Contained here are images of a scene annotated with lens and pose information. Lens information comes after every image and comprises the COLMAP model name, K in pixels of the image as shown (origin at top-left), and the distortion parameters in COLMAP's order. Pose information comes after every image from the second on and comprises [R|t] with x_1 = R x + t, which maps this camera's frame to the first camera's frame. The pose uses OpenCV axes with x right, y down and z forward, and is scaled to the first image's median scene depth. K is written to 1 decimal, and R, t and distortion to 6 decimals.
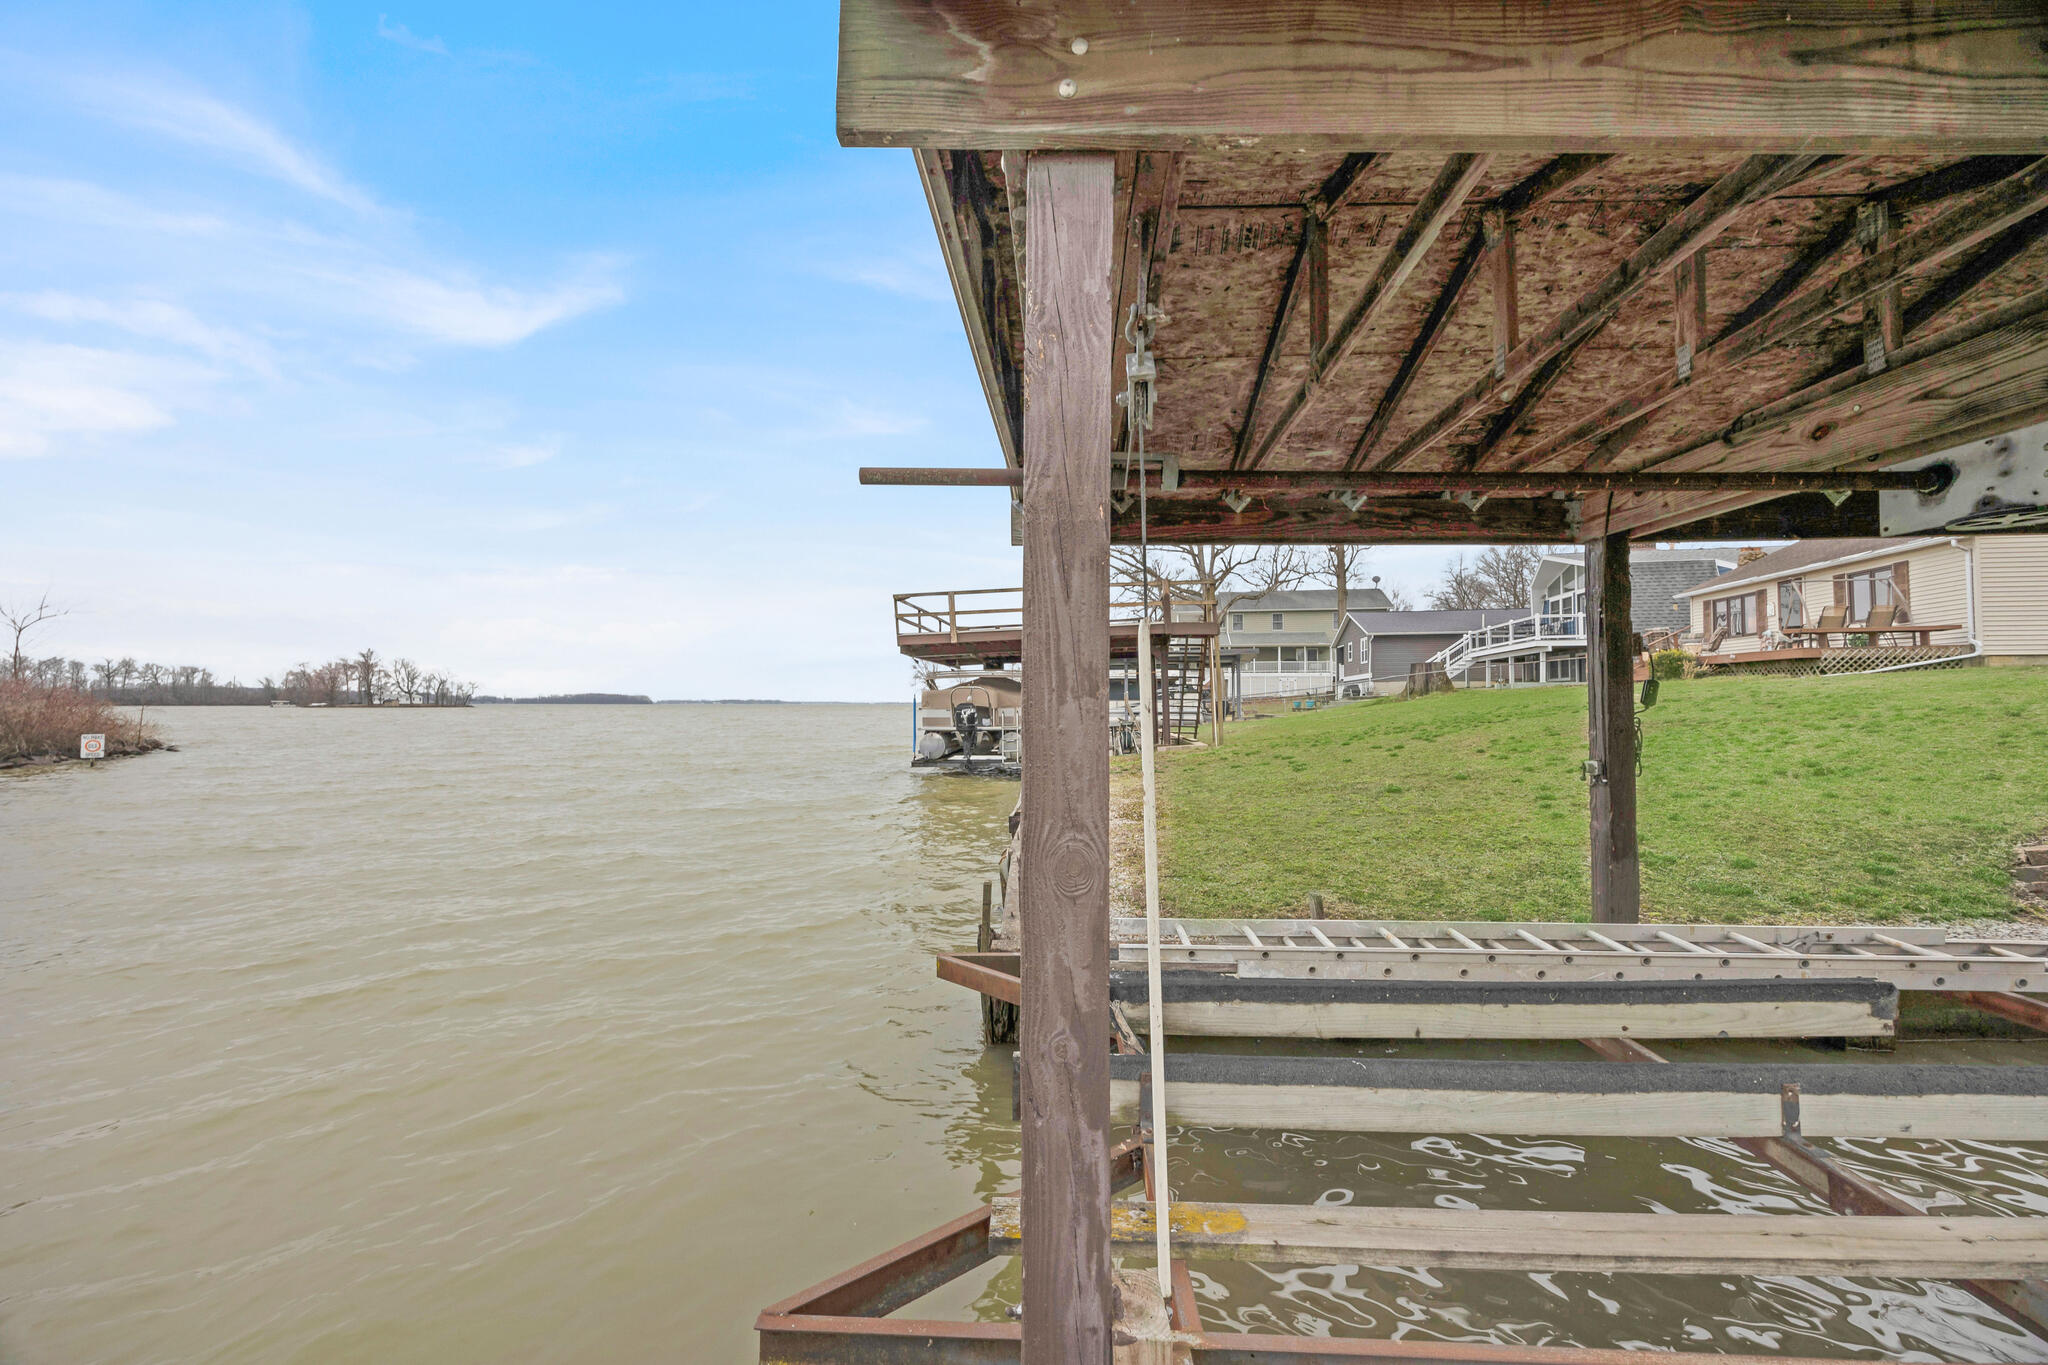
lens RADIAL K [[783.1, 0, 1022.9], [0, 783.1, 692.3], [0, 0, 1]] dist [-0.004813, -0.000348]
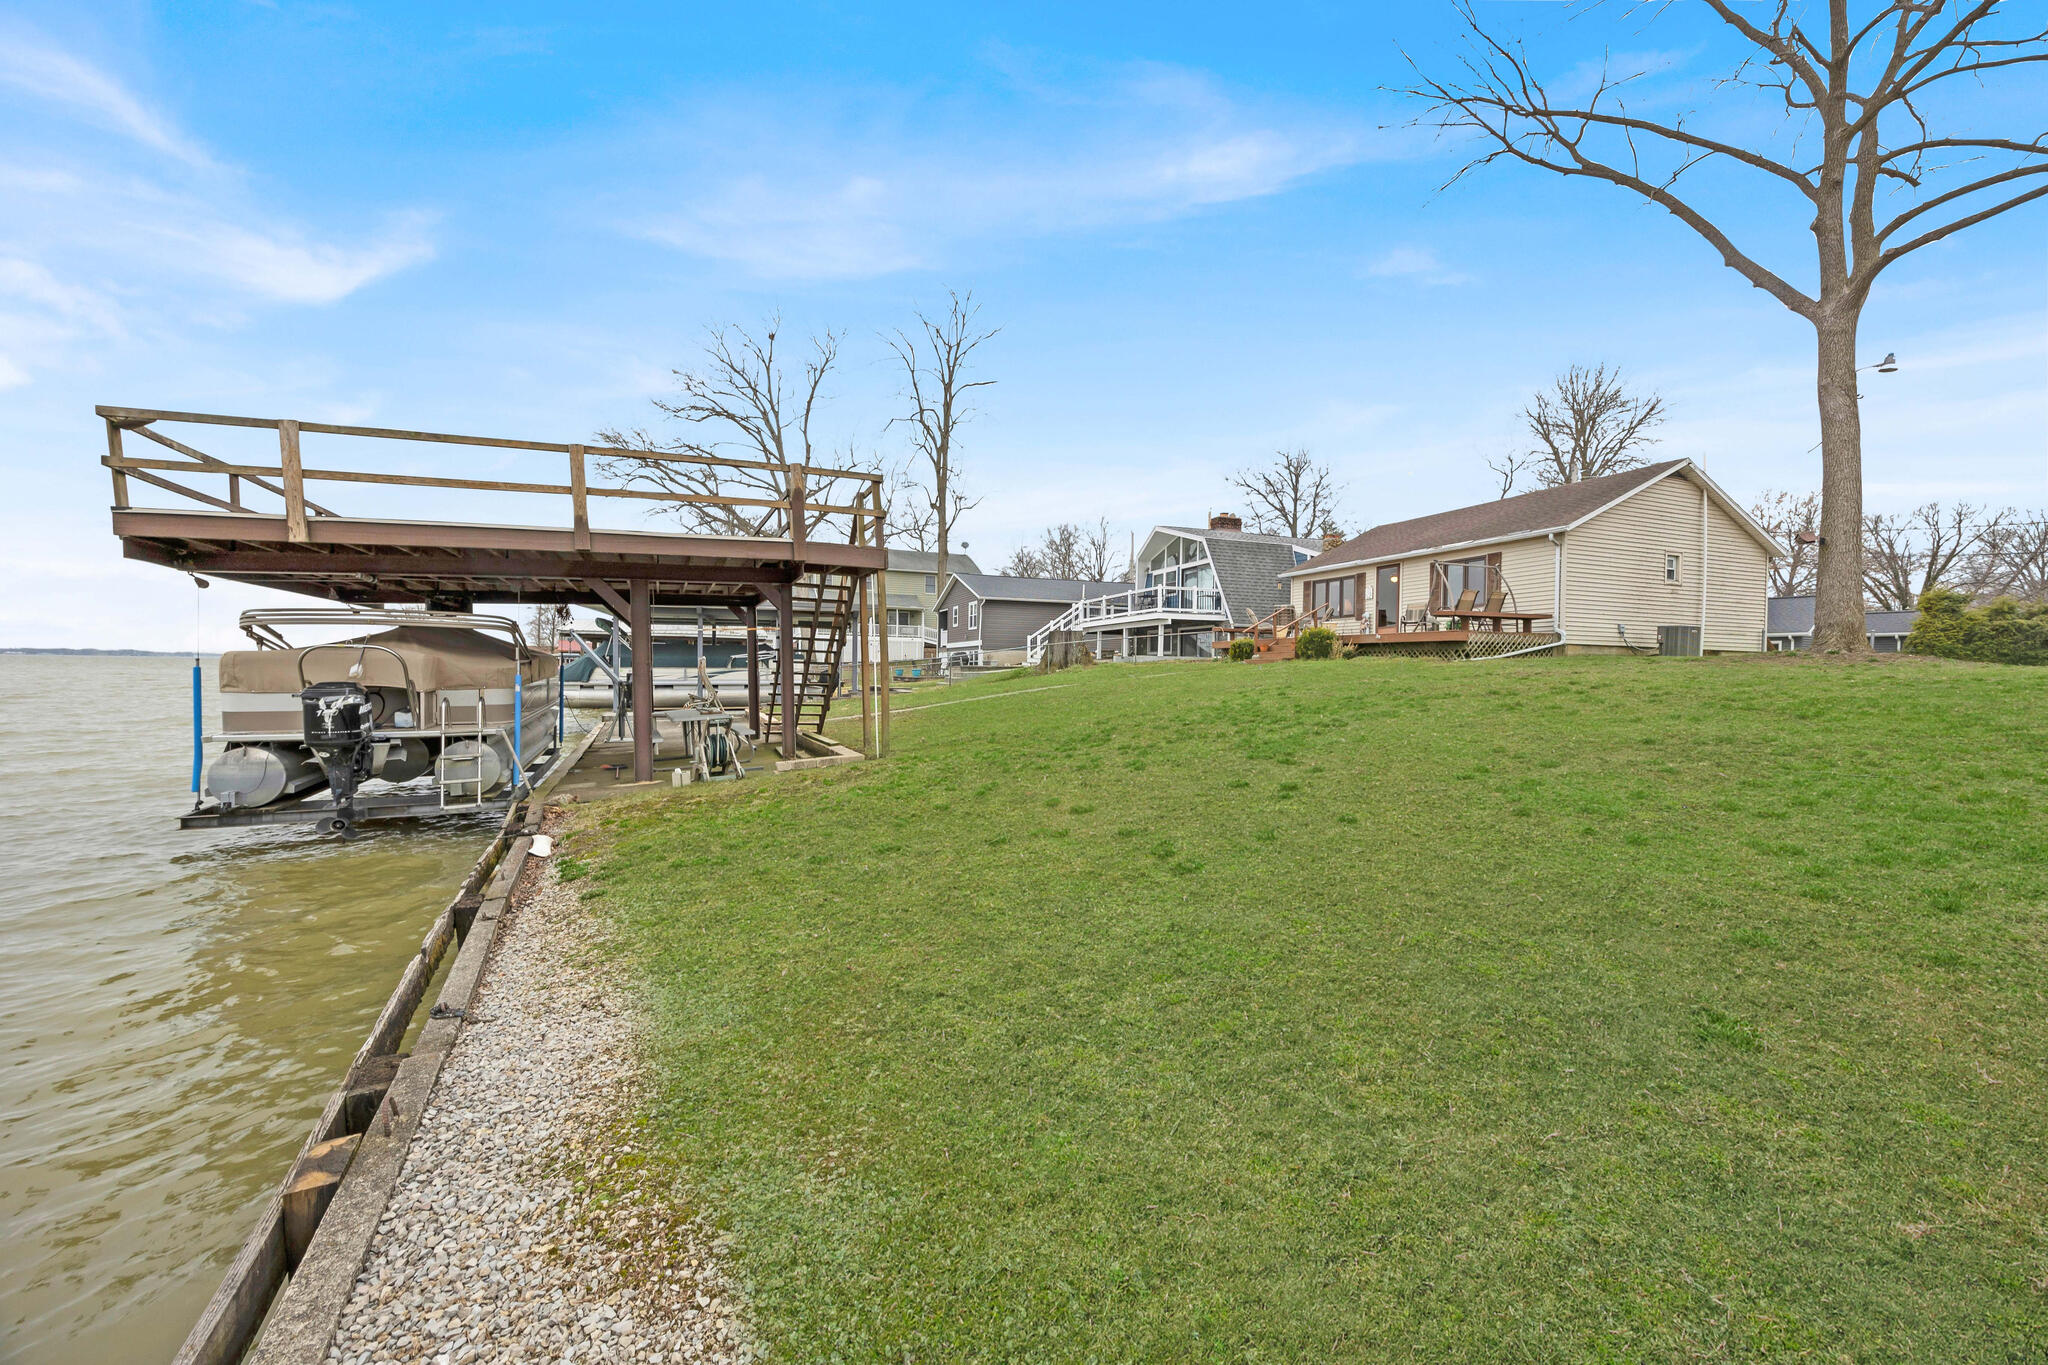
lens RADIAL K [[783.1, 0, 1022.9], [0, 783.1, 692.3], [0, 0, 1]] dist [-0.004813, -0.000348]
pose [[0.859832, -0.001067, 0.510576, 0.032571], [-0.023726, 0.998834, 0.042043, -0.007129], [-0.510026, -0.048263, 0.858804, 0.374908]]
